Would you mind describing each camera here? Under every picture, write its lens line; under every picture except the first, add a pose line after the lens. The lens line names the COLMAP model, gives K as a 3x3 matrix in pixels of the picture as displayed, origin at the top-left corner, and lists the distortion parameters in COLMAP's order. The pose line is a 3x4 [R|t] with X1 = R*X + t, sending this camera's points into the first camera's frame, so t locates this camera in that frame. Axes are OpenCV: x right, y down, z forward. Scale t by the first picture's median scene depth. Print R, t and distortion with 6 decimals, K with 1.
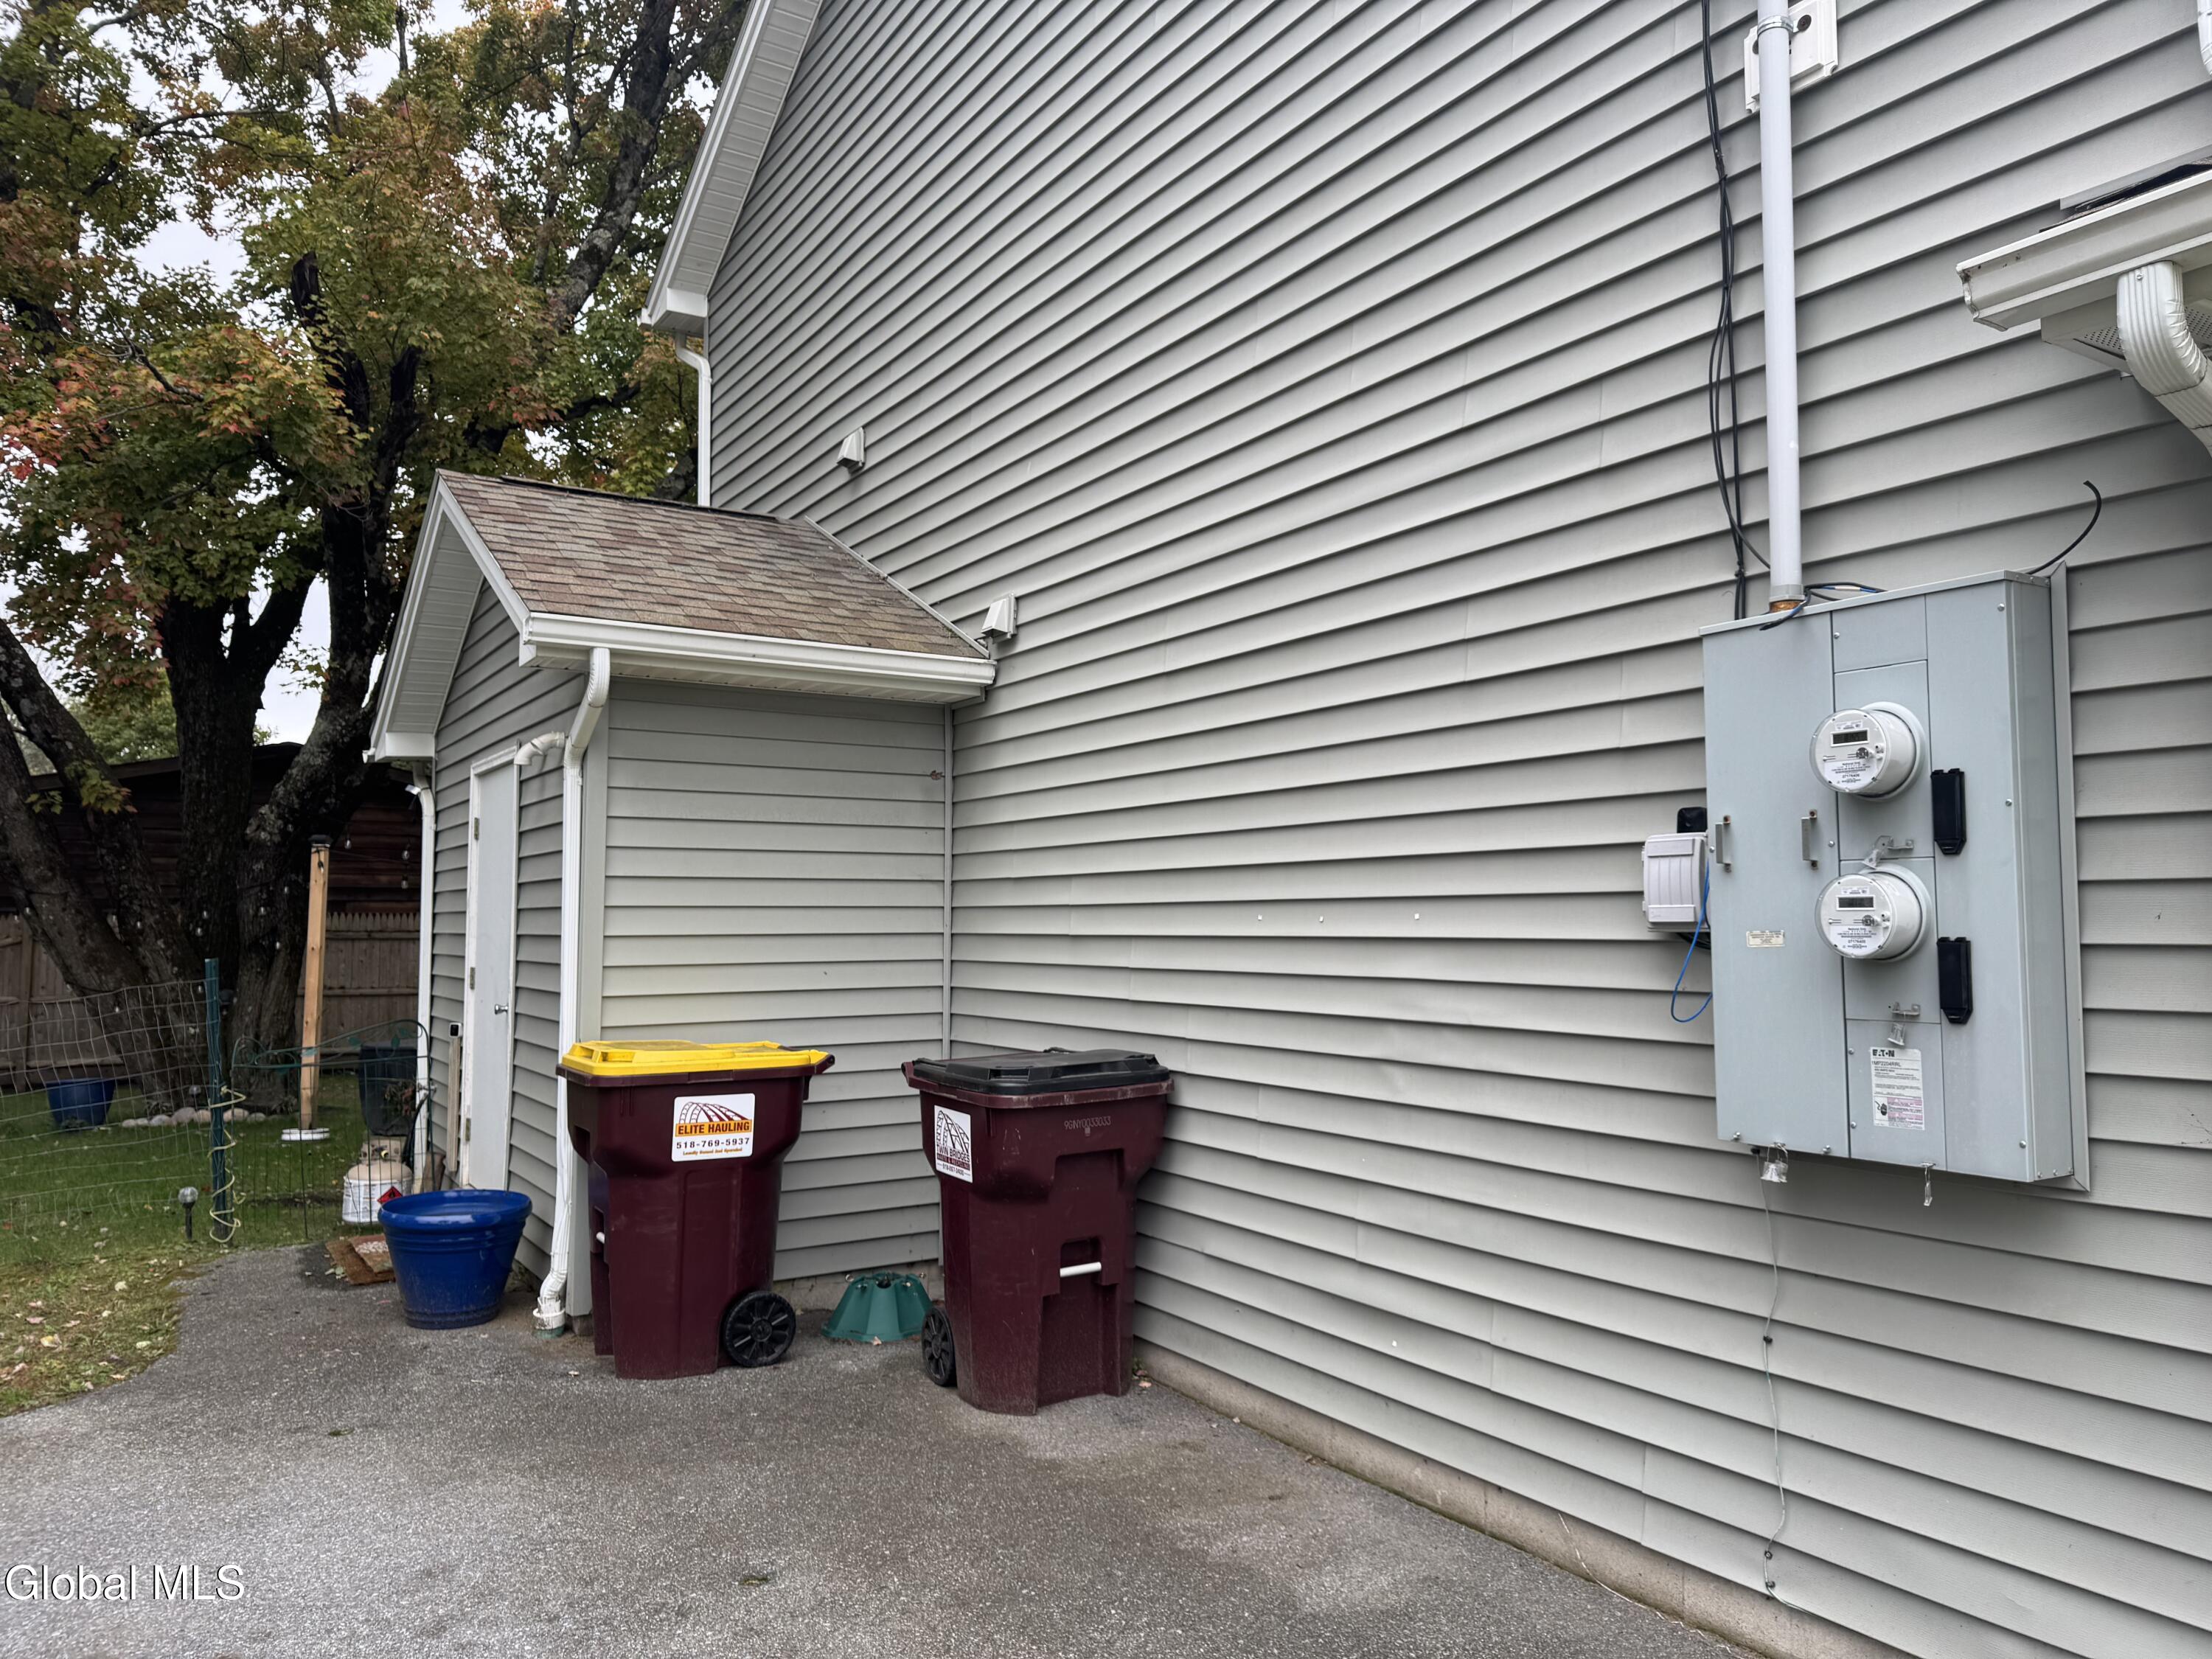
lens RADIAL K [[1550.6, 0, 1112.1], [0, 1550.6, 819.5], [0, 0, 1]] dist [0.066998, -0.068837]
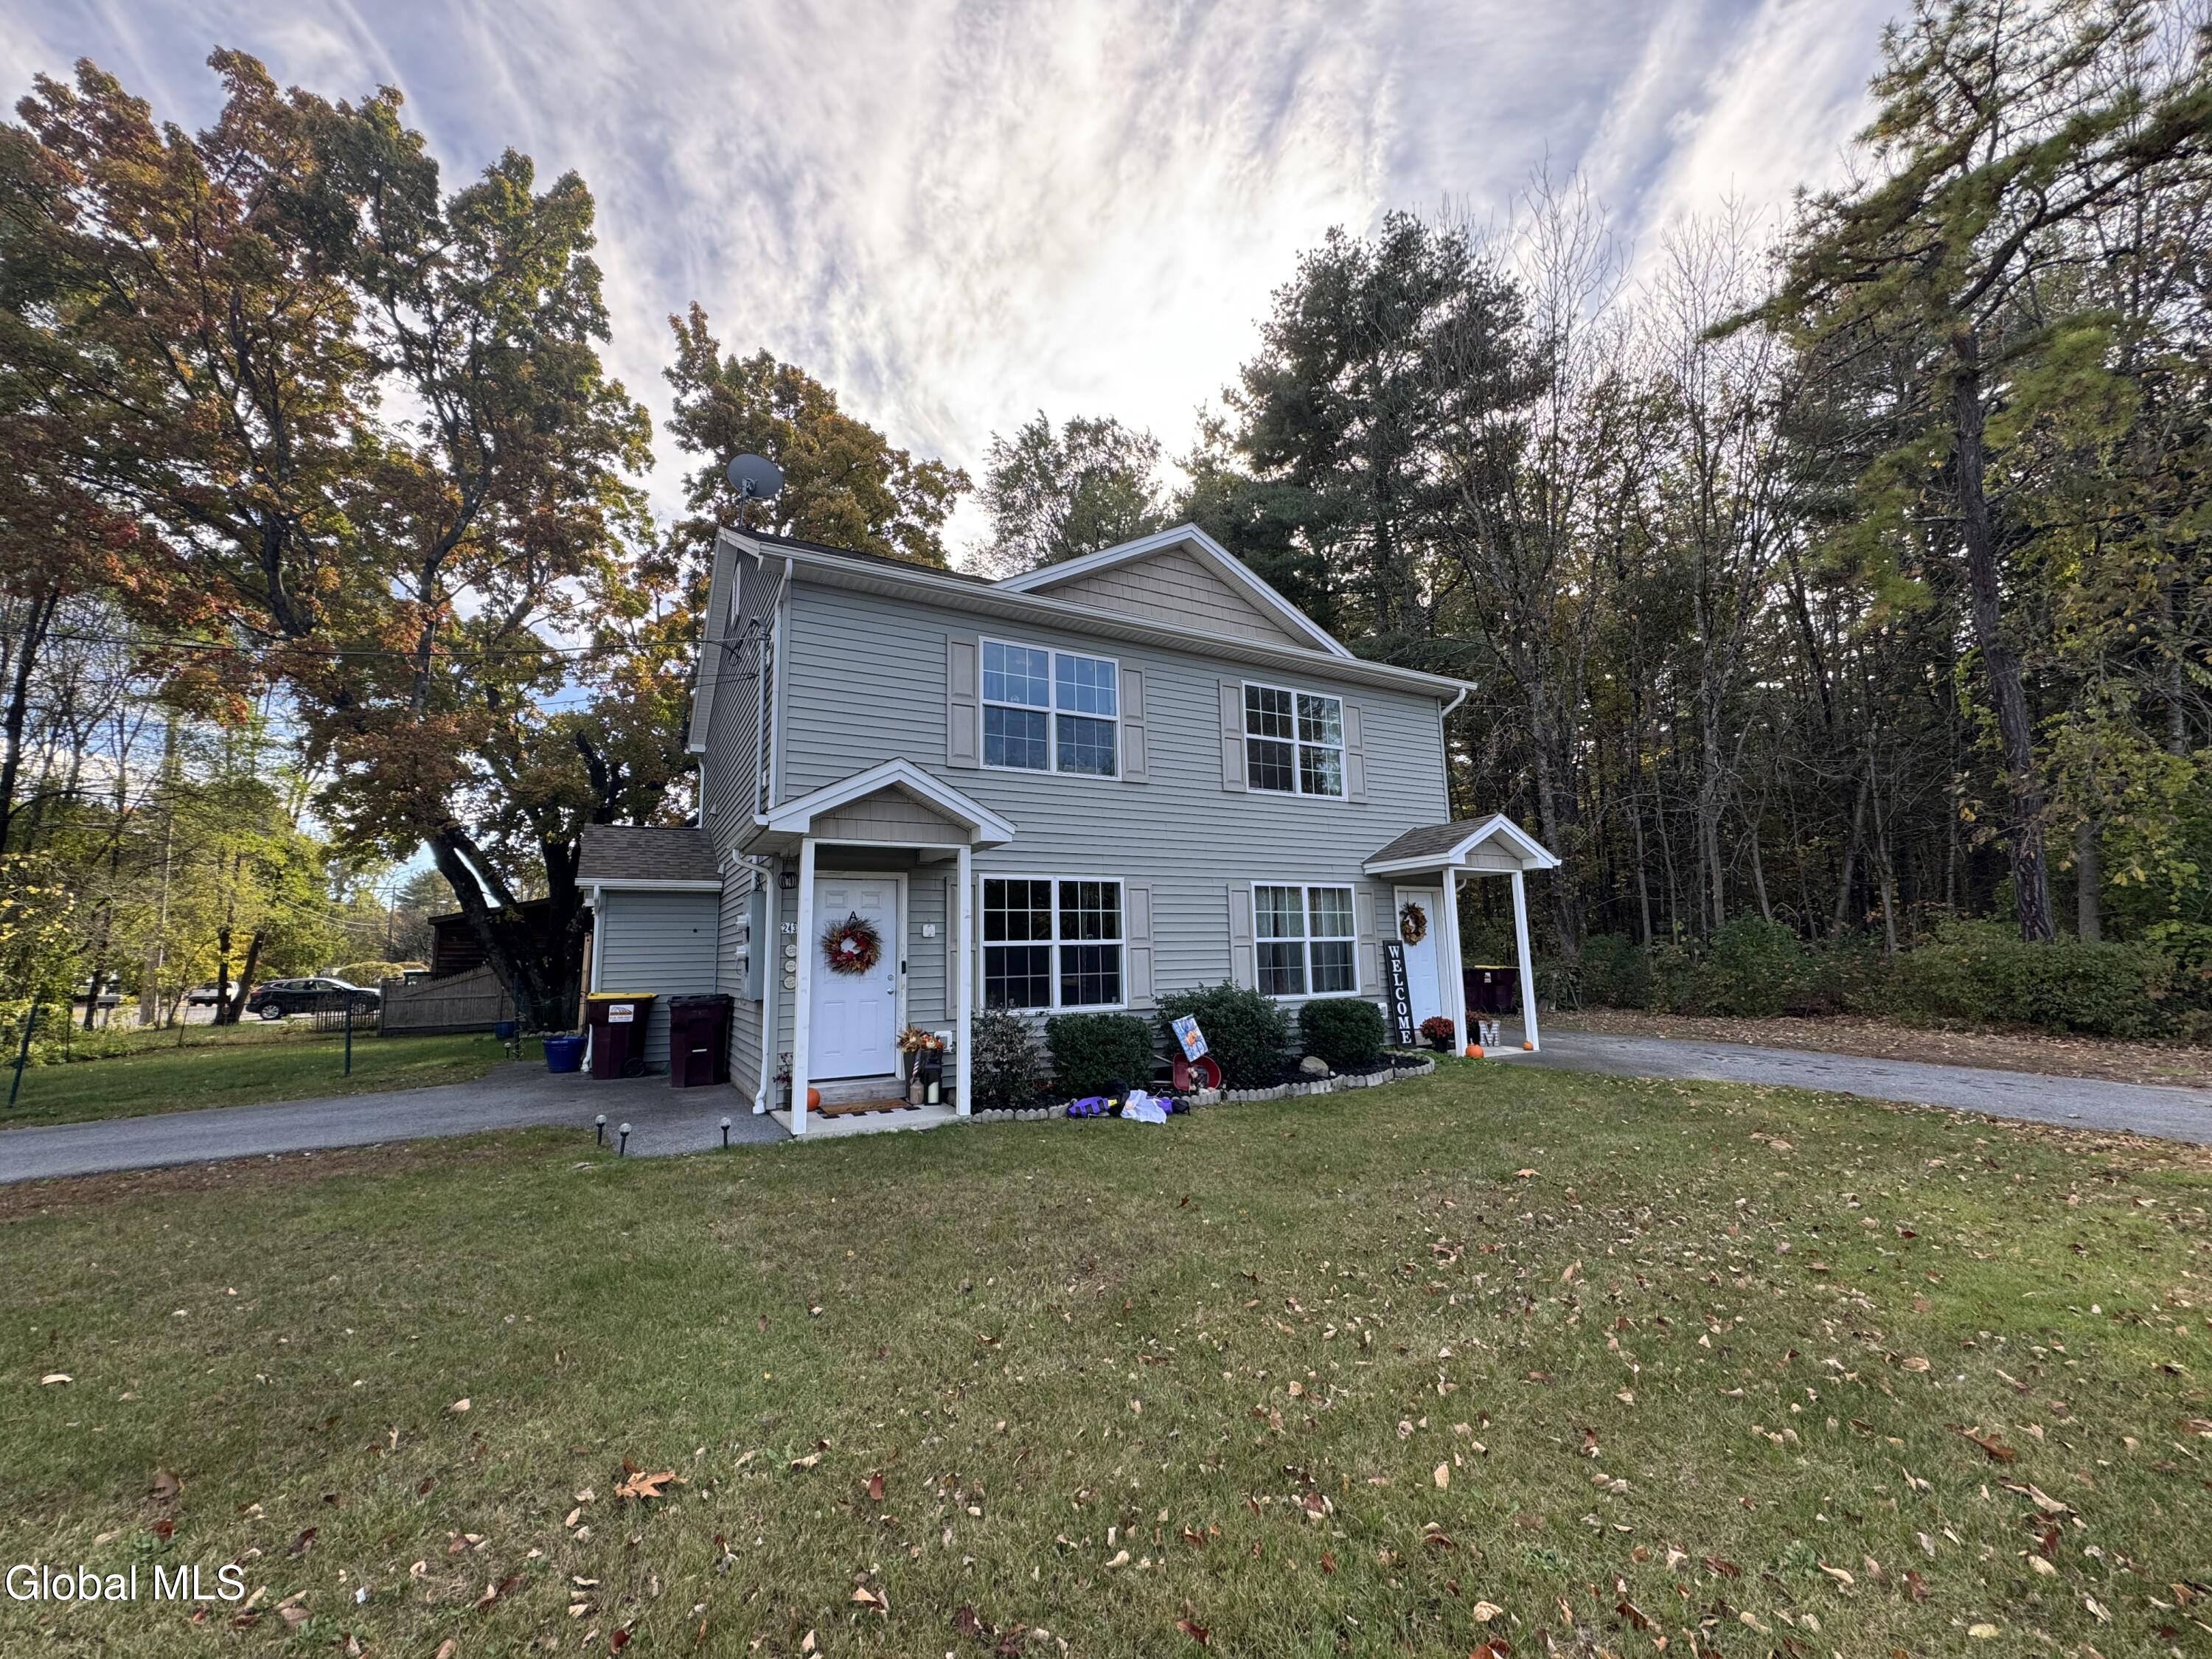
lens RADIAL K [[872.4, 0, 1098.9], [0, 872.4, 835.8], [0, 0, 1]] dist [-0.002415, -0.000057]
pose [[0.998224, -0.029556, -0.051724, 0.825571], [0.025891, 0.997201, -0.070145, -0.043132], [0.053652, 0.068681, 0.996195, -0.859580]]
